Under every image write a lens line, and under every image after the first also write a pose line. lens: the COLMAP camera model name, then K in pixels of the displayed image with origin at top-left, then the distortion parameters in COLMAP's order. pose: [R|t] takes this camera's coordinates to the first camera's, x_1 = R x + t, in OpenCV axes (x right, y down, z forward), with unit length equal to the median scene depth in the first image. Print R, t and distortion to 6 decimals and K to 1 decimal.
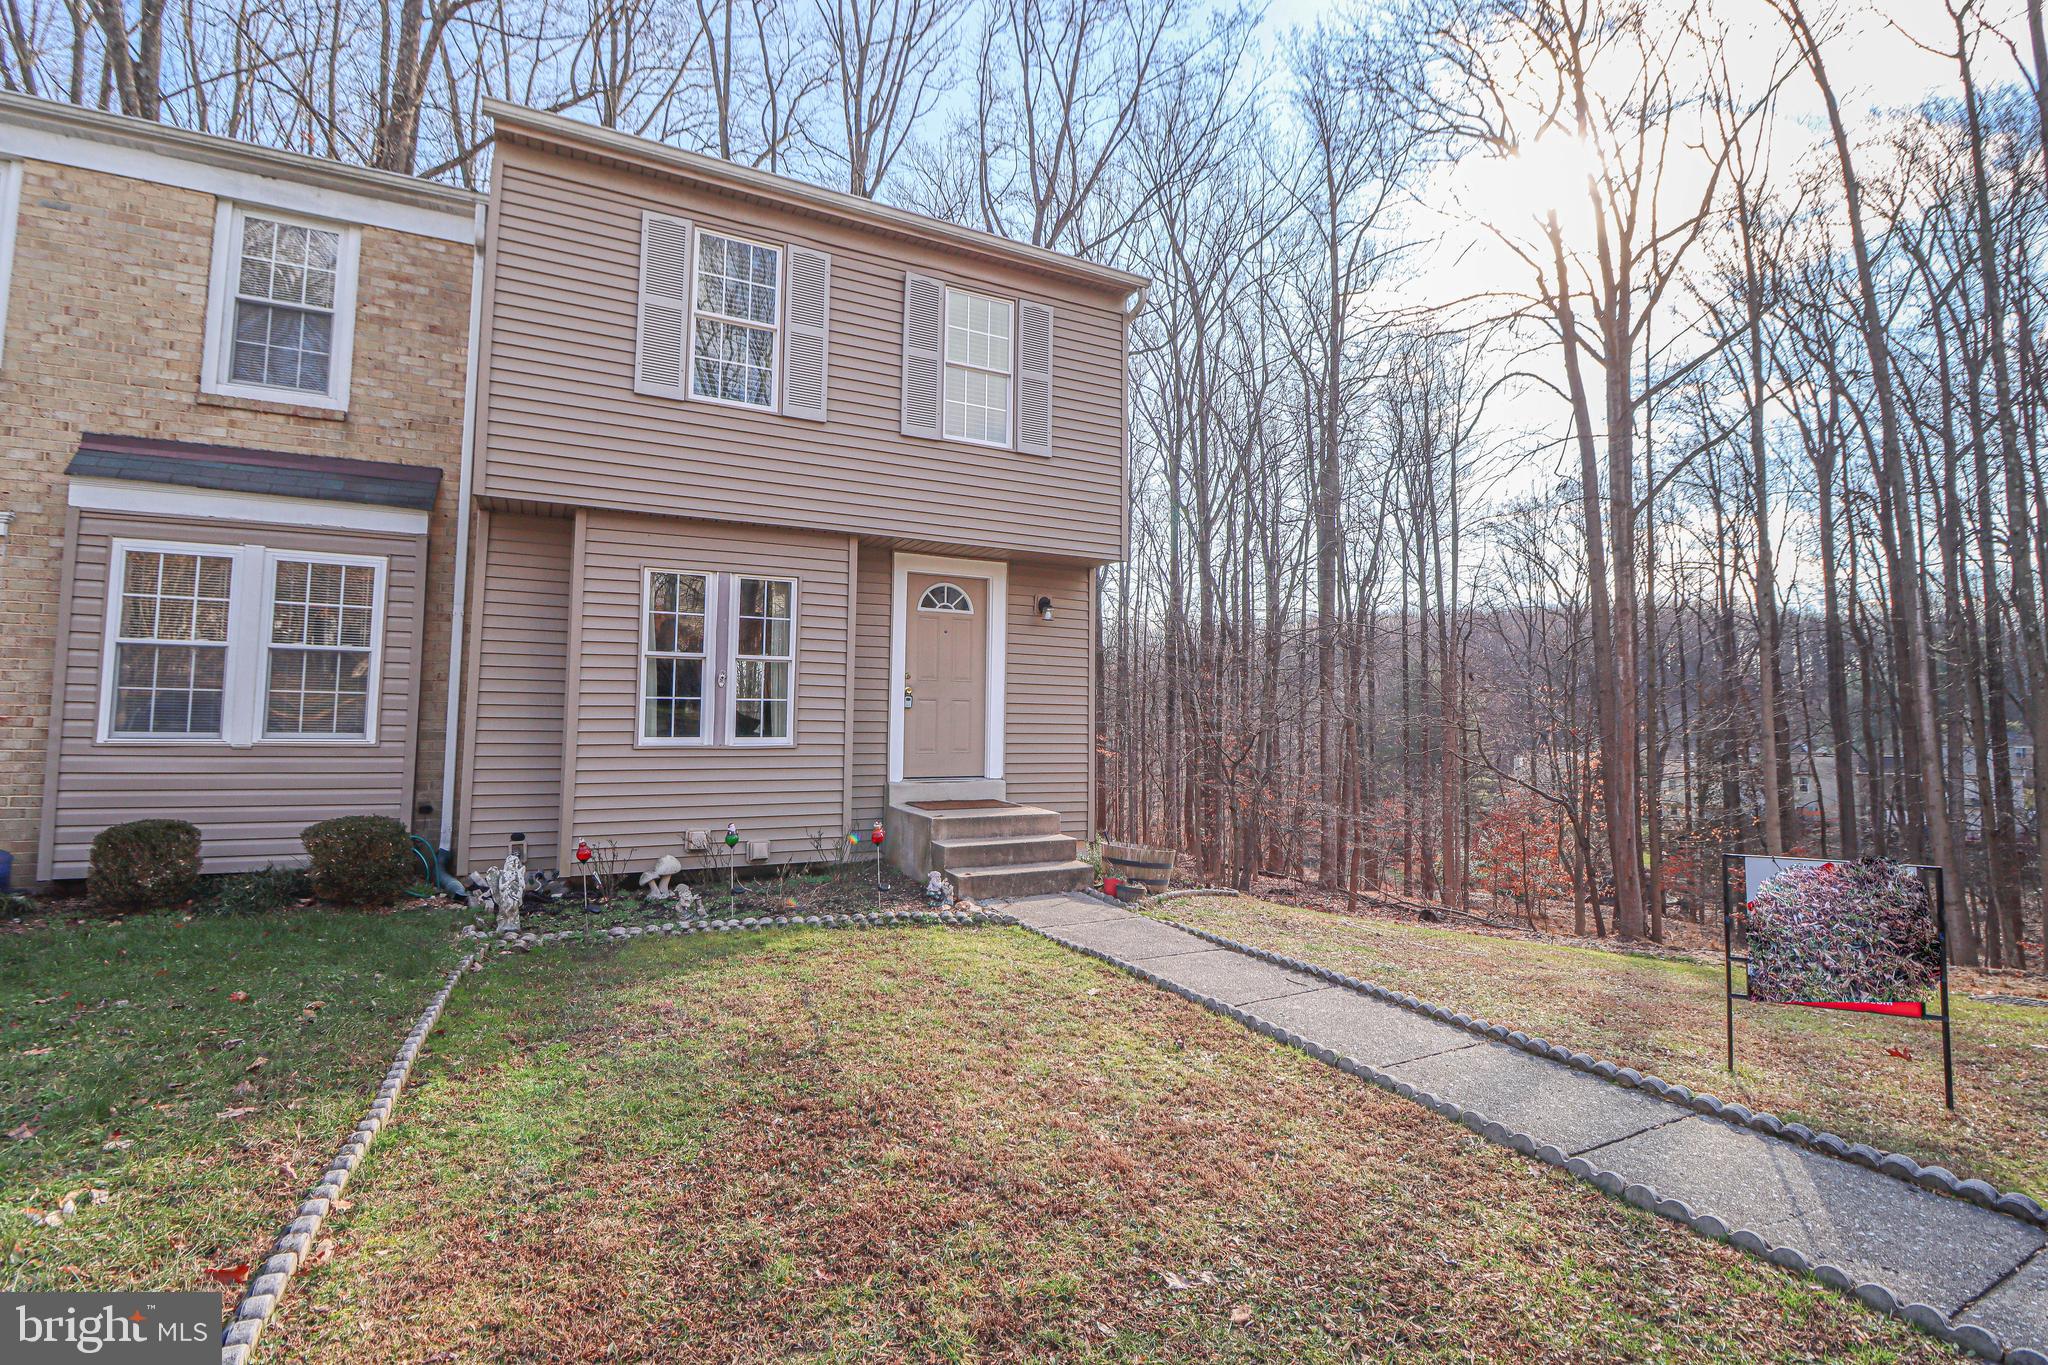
lens RADIAL K [[961.3, 0, 1024.0], [0, 961.3, 682.5], [0, 0, 1]] dist [-0.000516, -0.000549]
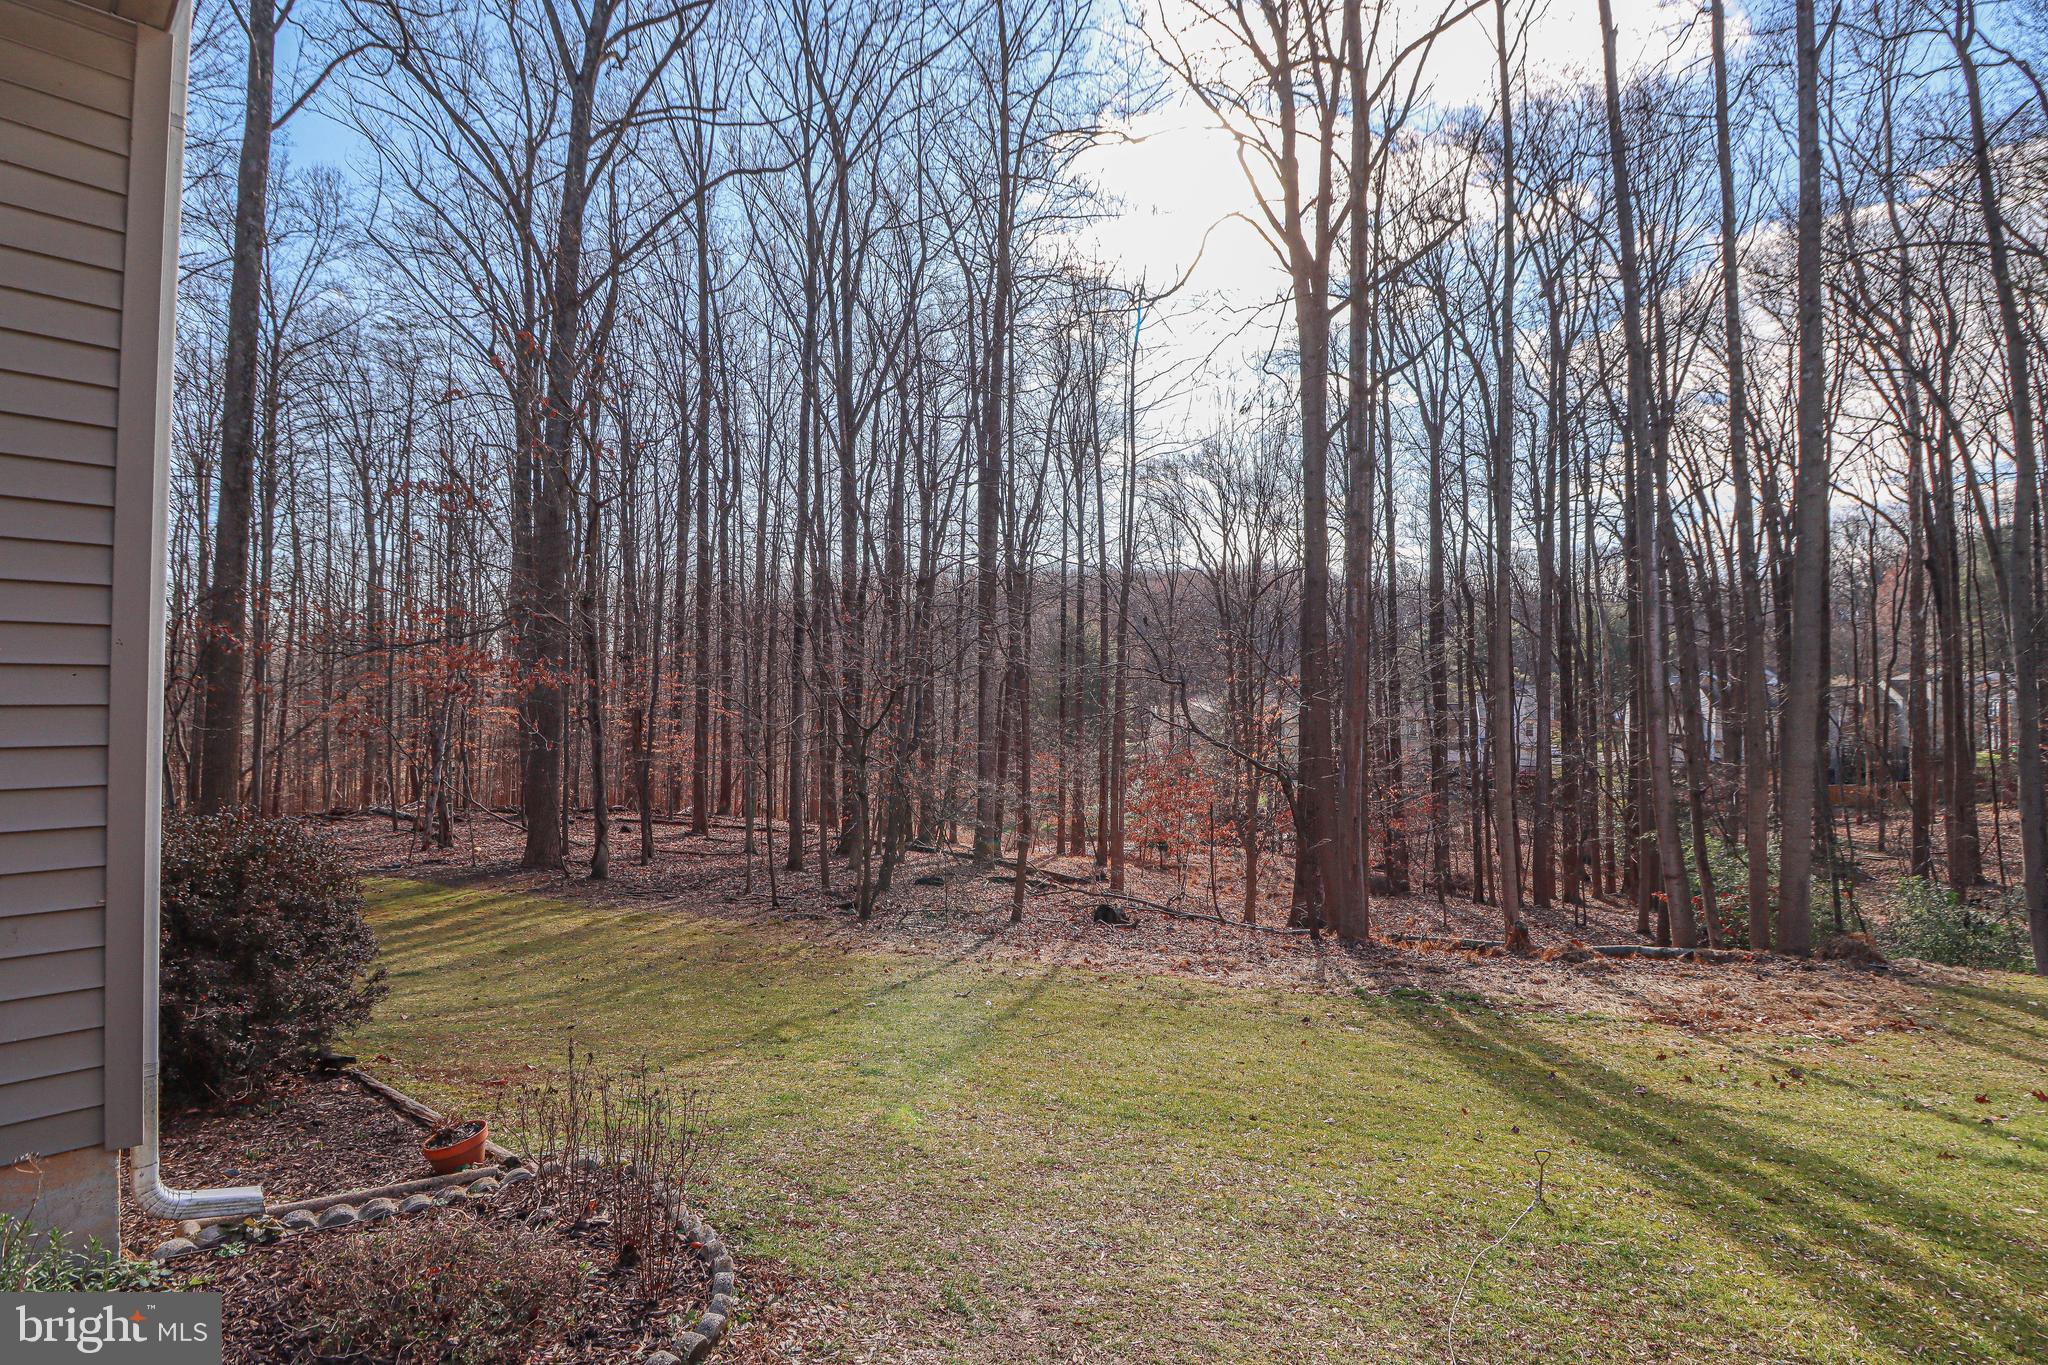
lens RADIAL K [[961.3, 0, 1024.0], [0, 961.3, 682.5], [0, 0, 1]] dist [-0.000516, -0.000549]
pose [[0.941507, 0.006307, 0.336933, 0.037598], [-0.025269, 0.998331, 0.051923, -0.000361], [-0.336043, -0.057400, 0.940096, 0.113300]]
